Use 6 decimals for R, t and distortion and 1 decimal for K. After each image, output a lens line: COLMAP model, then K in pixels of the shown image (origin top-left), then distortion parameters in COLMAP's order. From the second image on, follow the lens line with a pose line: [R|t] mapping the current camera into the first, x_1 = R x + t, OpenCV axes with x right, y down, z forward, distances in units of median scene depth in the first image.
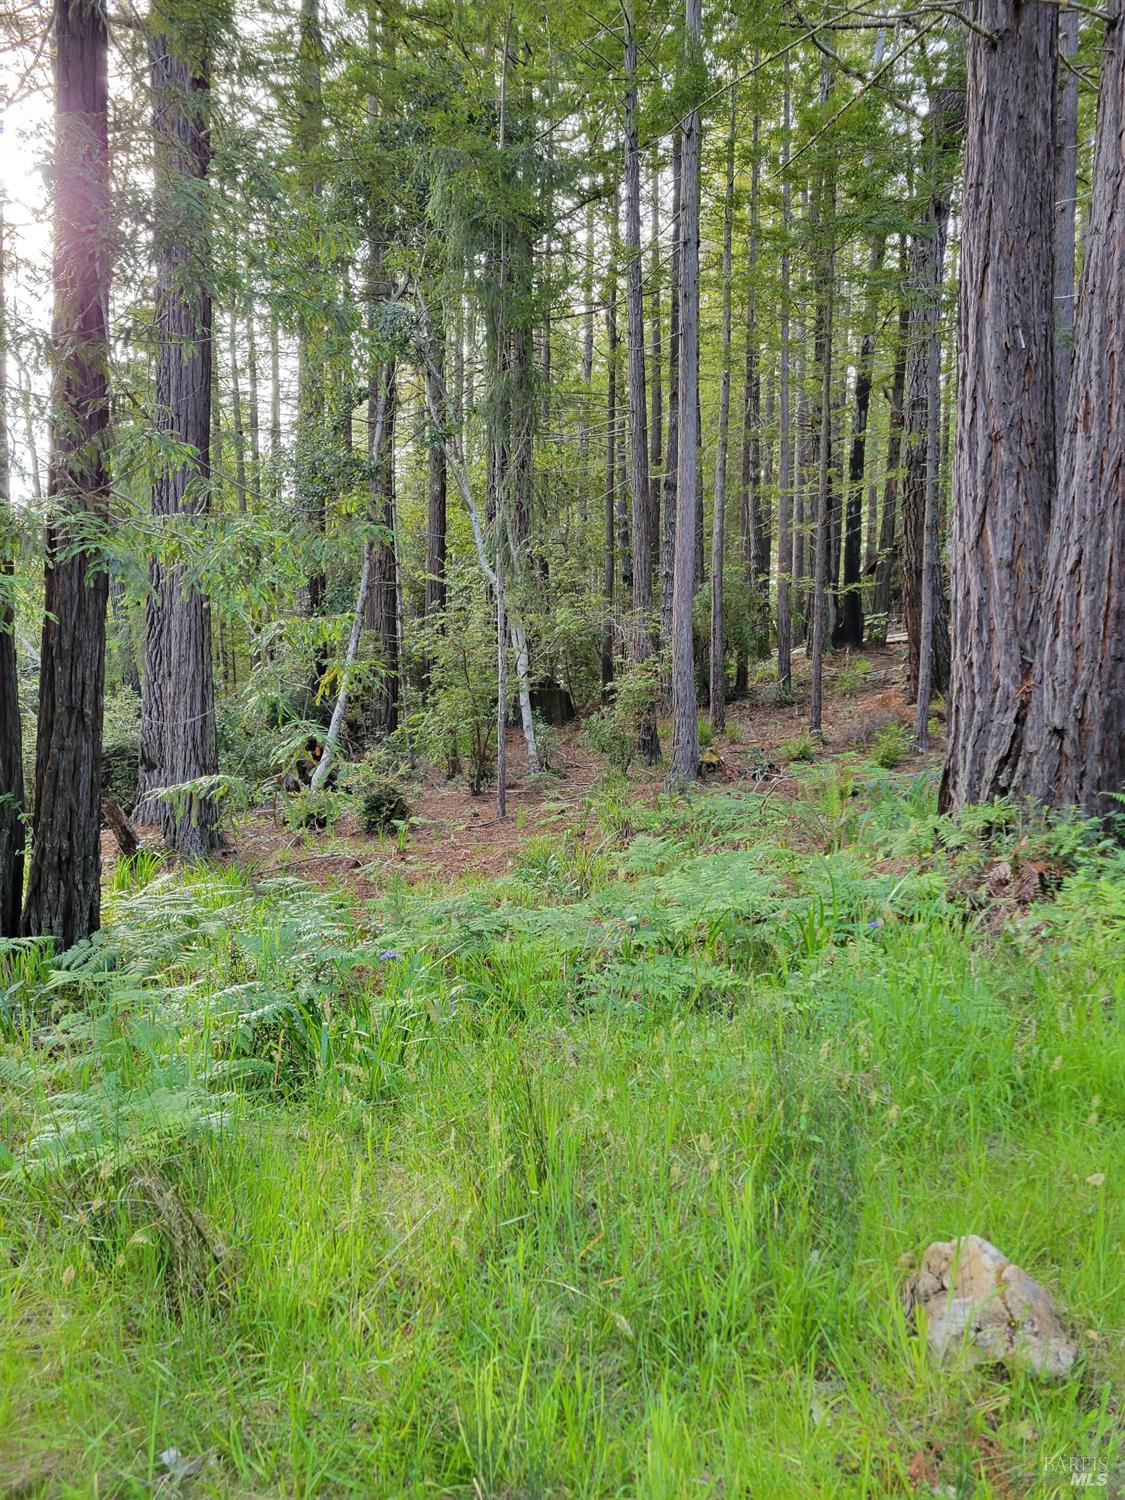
lens RADIAL K [[1129.8, 0, 563.6], [0, 1129.8, 758.9], [0, 0, 1]] dist [0.083057, -0.053227]
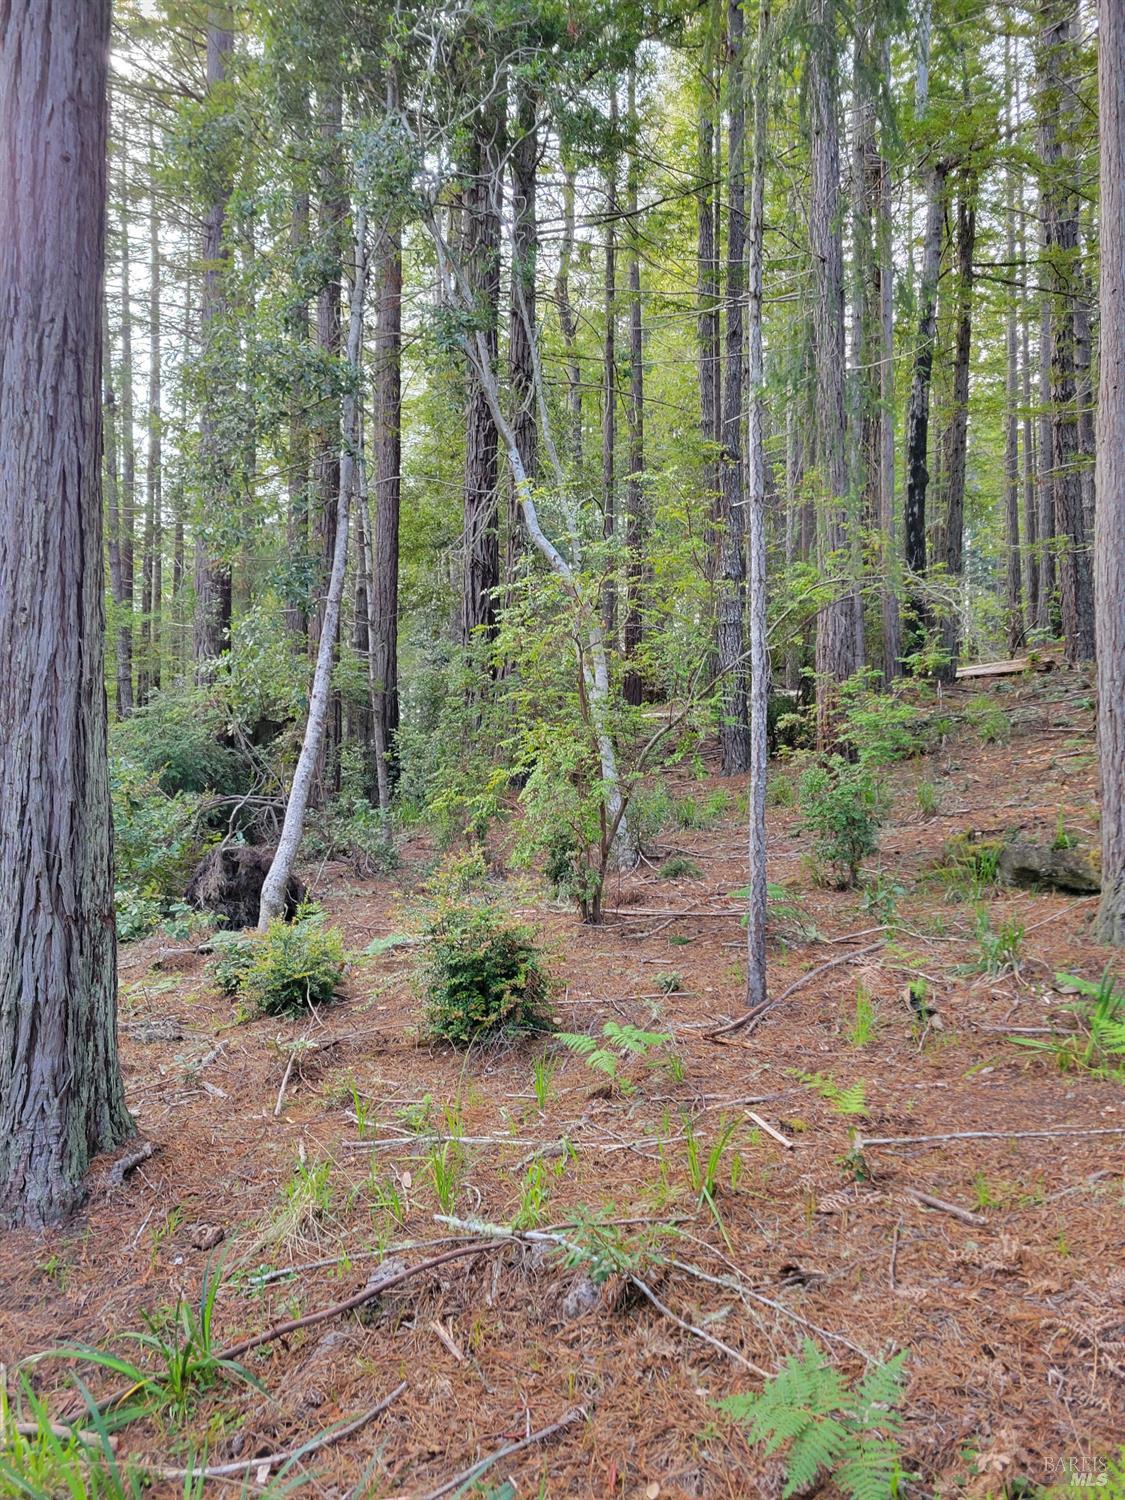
lens RADIAL K [[1129.8, 0, 561.8], [0, 1129.8, 748.6], [0, 0, 1]] dist [0.083057, -0.053227]
pose [[0.991721, 0.009180, 0.128084, -0.210523], [-0.002593, 0.998670, -0.051502, -0.028187], [-0.128386, 0.050743, 0.990425, 0.619386]]
